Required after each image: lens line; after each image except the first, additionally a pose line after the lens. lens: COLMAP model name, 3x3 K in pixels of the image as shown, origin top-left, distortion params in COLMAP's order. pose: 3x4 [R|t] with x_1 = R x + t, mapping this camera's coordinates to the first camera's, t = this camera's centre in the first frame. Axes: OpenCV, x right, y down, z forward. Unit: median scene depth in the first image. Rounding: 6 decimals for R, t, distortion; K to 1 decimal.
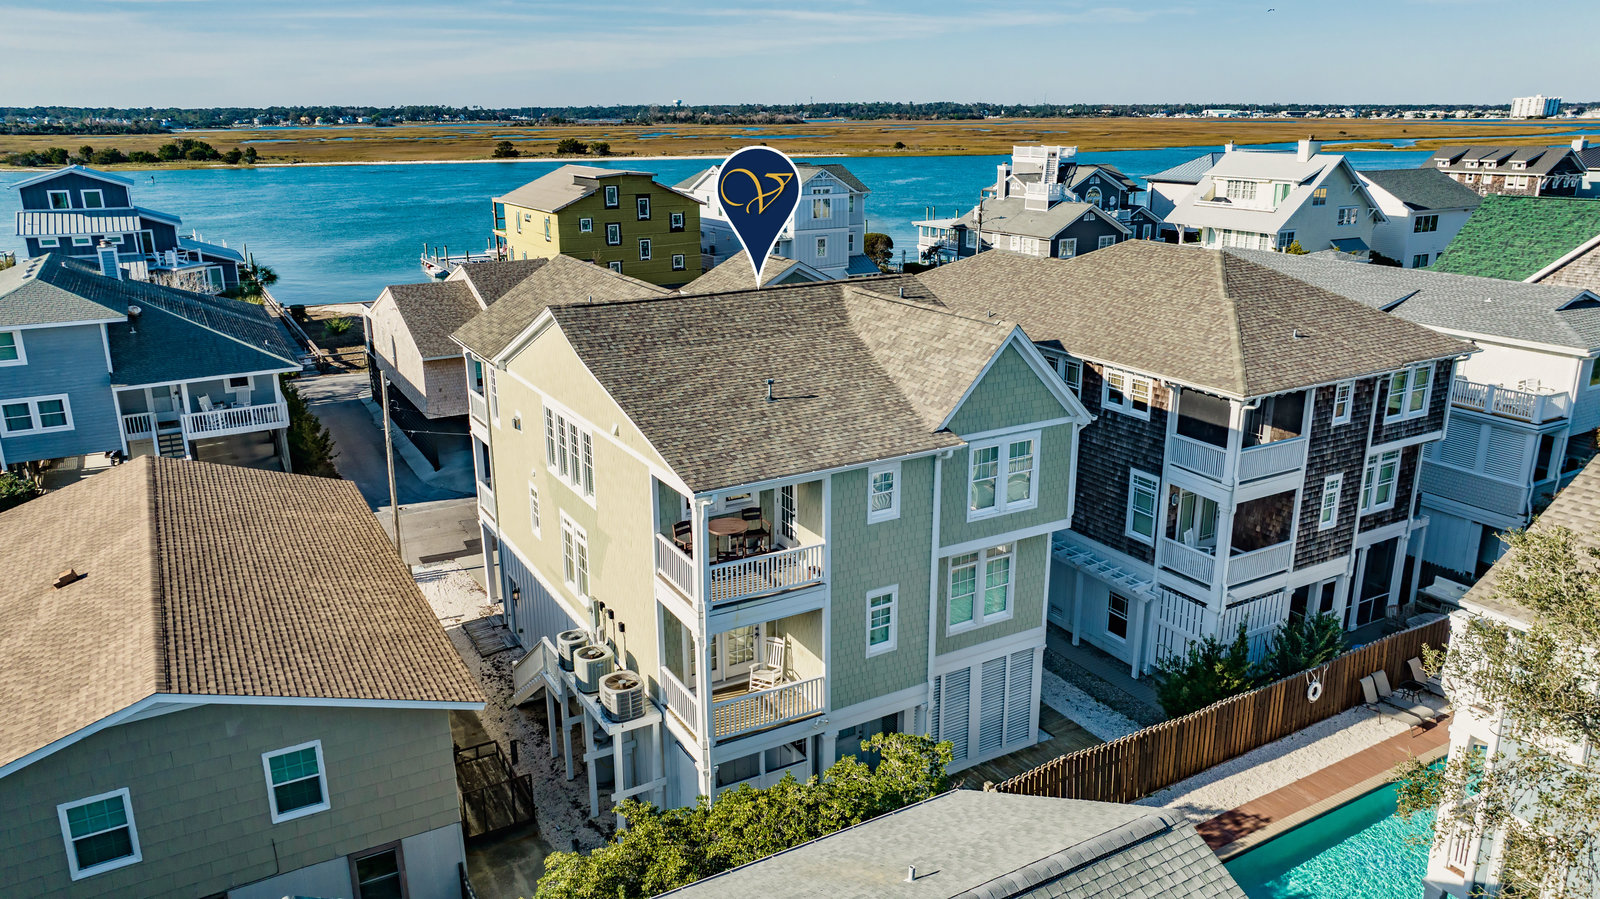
lens RADIAL K [[1131.0, 0, 797.5], [0, 1131.0, 447.0], [0, 0, 1]] dist [-0.029022, 0.030672]
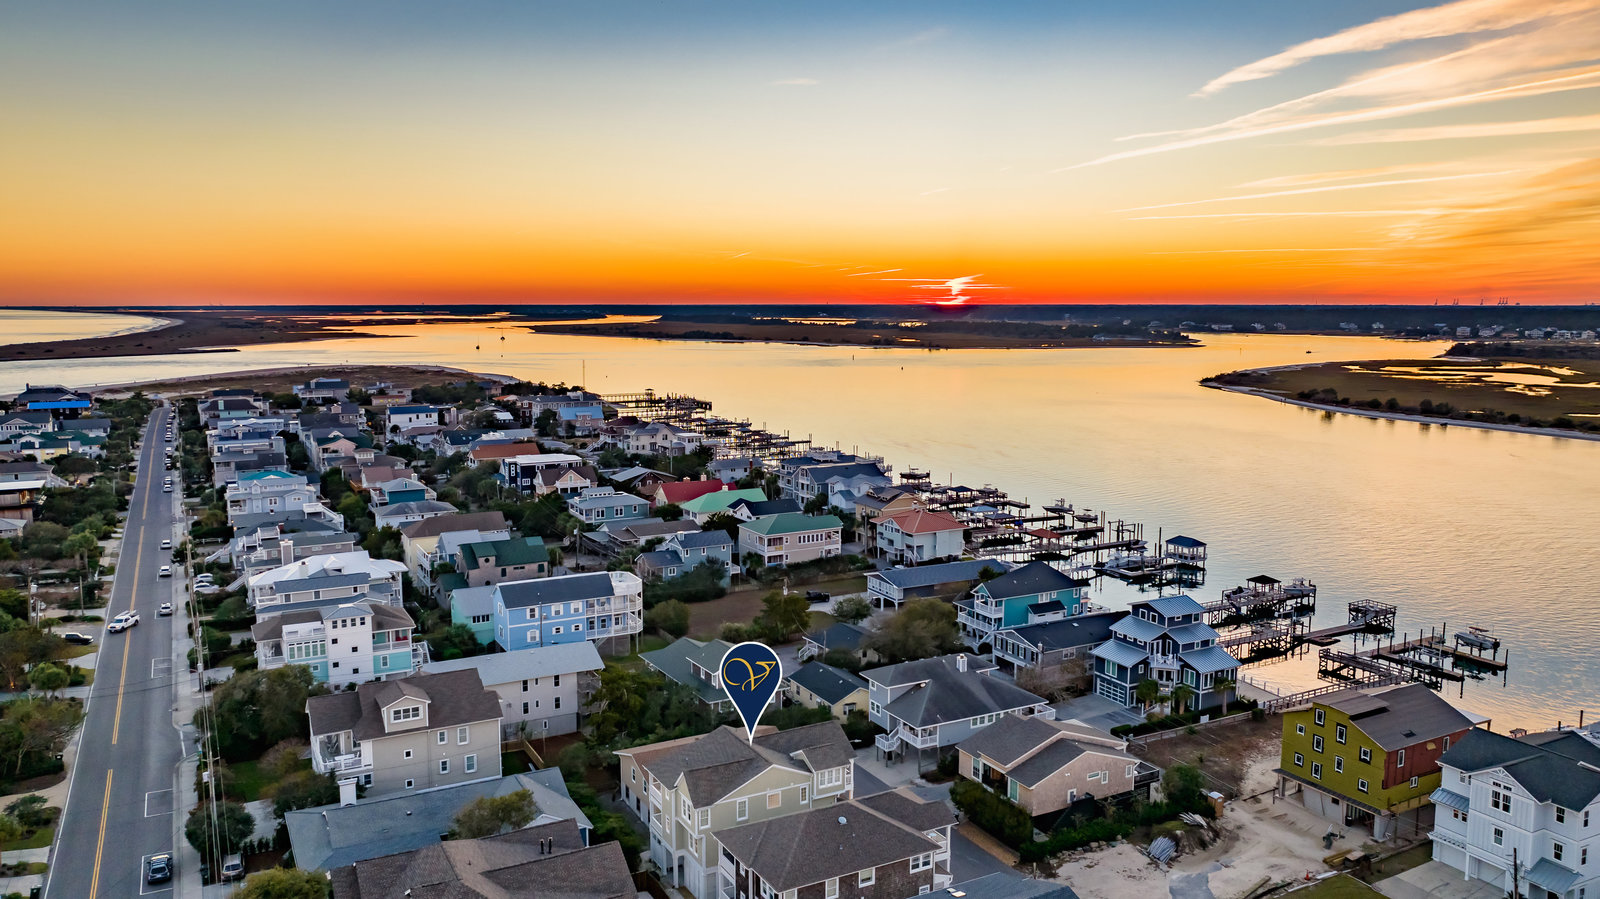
lens RADIAL K [[1160.9, 0, 800.0], [0, 1160.9, 449.5], [0, 0, 1]] dist [-0.011269, -0.003320]
pose [[-0.024614, 0.131866, -0.990962, 3.168019], [-0.286534, 0.948742, 0.133365, -1.432617], [0.957754, 0.287227, 0.014432, 0.799452]]
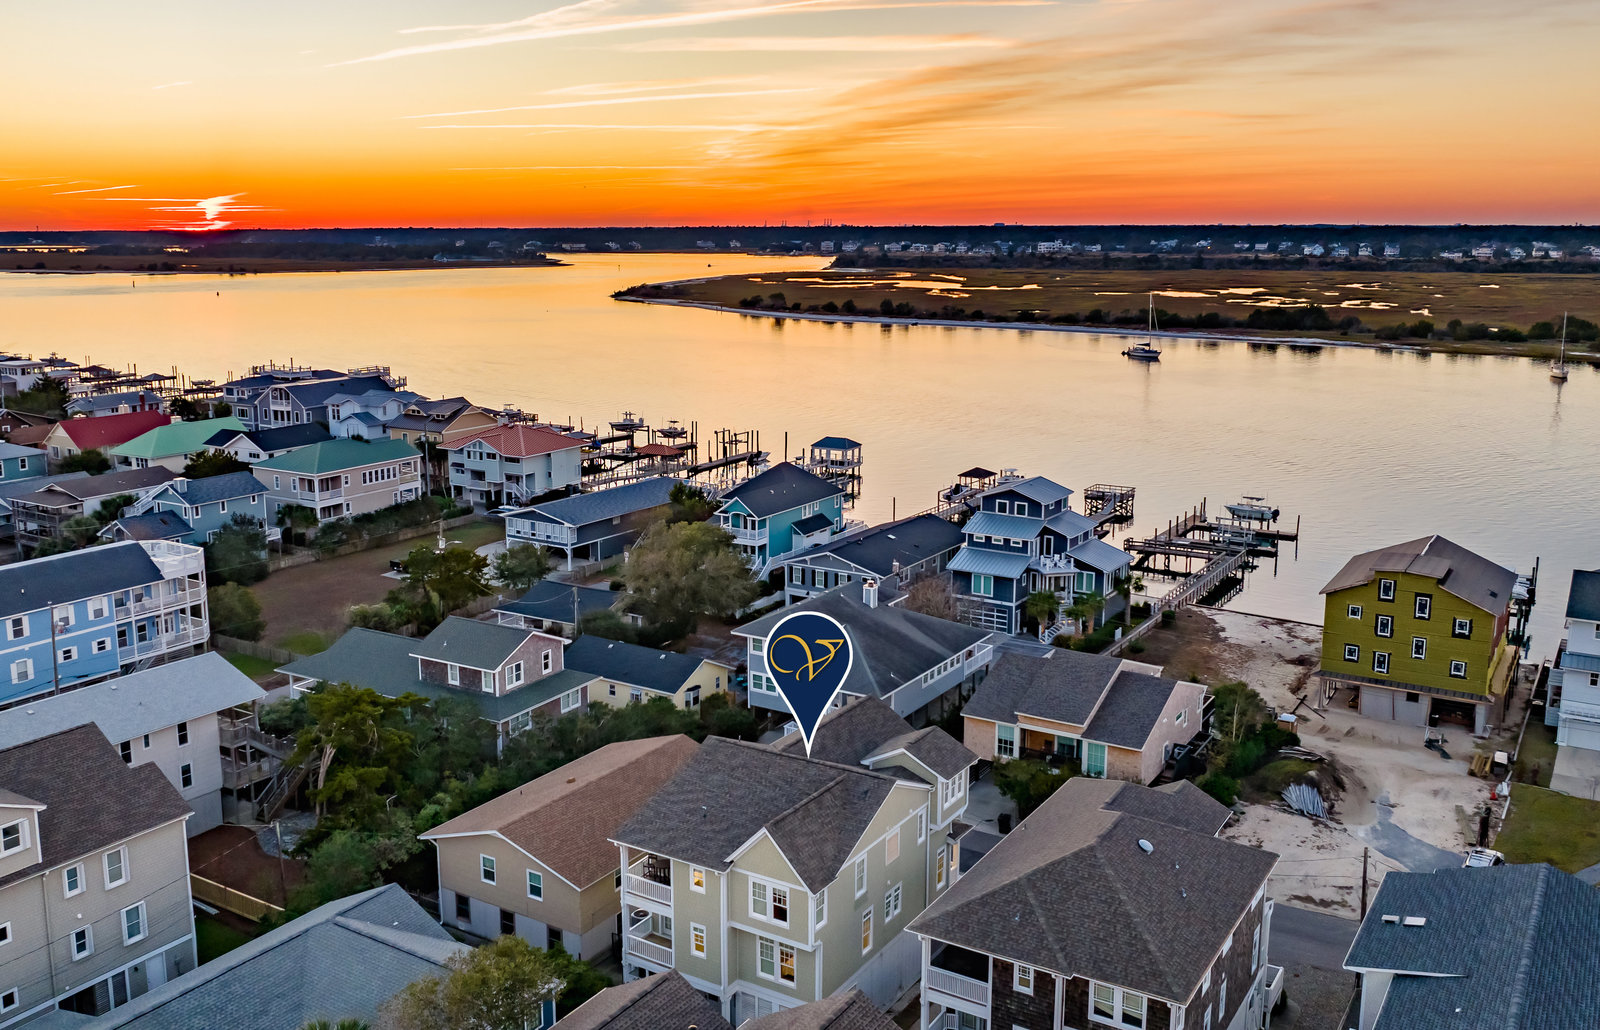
lens RADIAL K [[1406.9, 0, 761.5], [0, 1406.9, 478.5], [0, 0, 1]] dist [-0.007219, -0.014998]
pose [[0.458529, 0.161140, -0.873948, 1.746926], [-0.253647, 0.966246, 0.045079, -0.627924], [0.851713, 0.201004, 0.483925, -0.232999]]
